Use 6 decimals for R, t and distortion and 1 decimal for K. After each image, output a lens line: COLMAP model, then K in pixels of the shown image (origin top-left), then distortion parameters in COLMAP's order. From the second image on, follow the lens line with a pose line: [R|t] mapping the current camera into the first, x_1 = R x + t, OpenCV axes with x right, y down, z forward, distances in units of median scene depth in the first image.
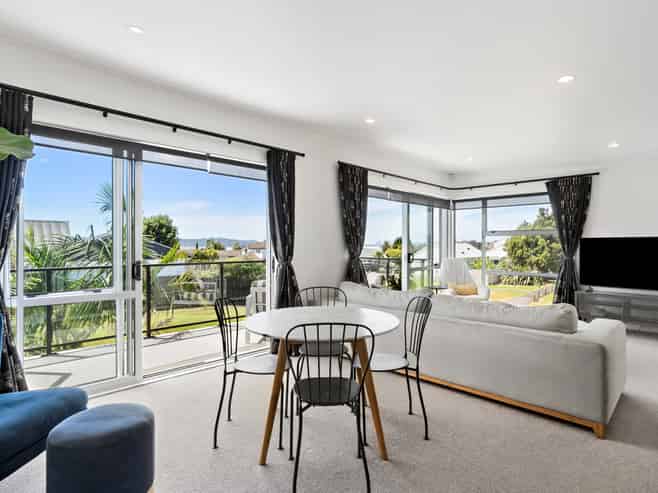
lens RADIAL K [[357.3, 0, 323.1], [0, 357.3, 246.5], [0, 0, 1]] dist [-0.064934, 0.043644]
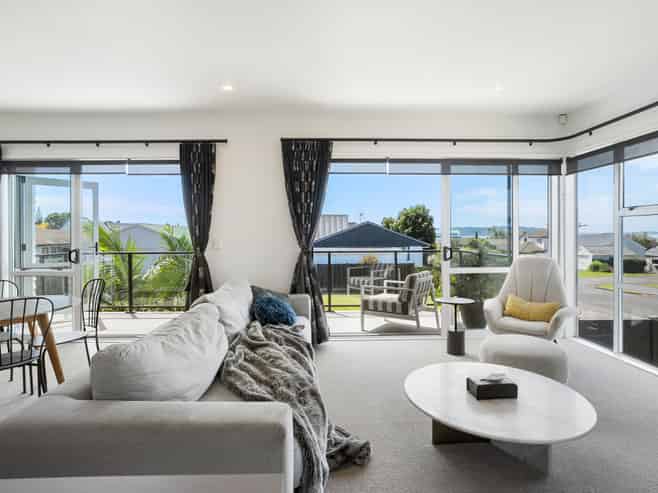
lens RADIAL K [[357.3, 0, 323.1], [0, 357.3, 246.5], [0, 0, 1]] dist [-0.064934, 0.043644]
pose [[0.727422, 0.018598, -0.685938, 0.697444], [0.003128, 0.999532, 0.030418, -0.001557], [0.686183, -0.024272, 0.727024, 0.425683]]
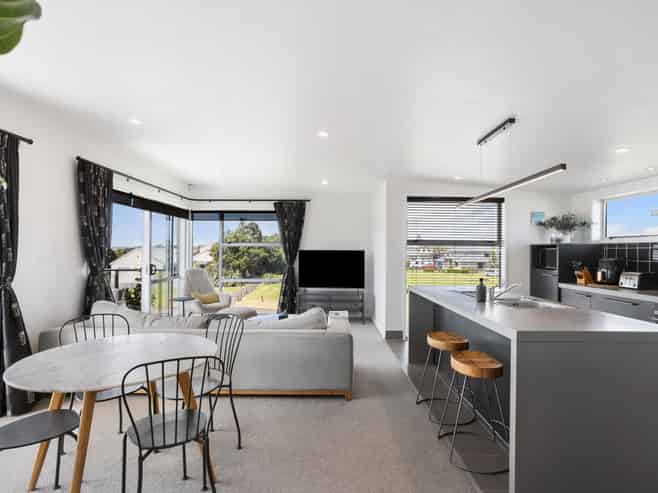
lens RADIAL K [[357.3, 0, 323.1], [0, 357.3, 246.5], [0, 0, 1]] dist [-0.064934, 0.043644]
pose [[0.705992, 0.010882, 0.708137, -0.123354], [-0.001361, 0.999901, -0.014009, -0.020621], [-0.708219, 0.008926, 0.705936, 0.029168]]
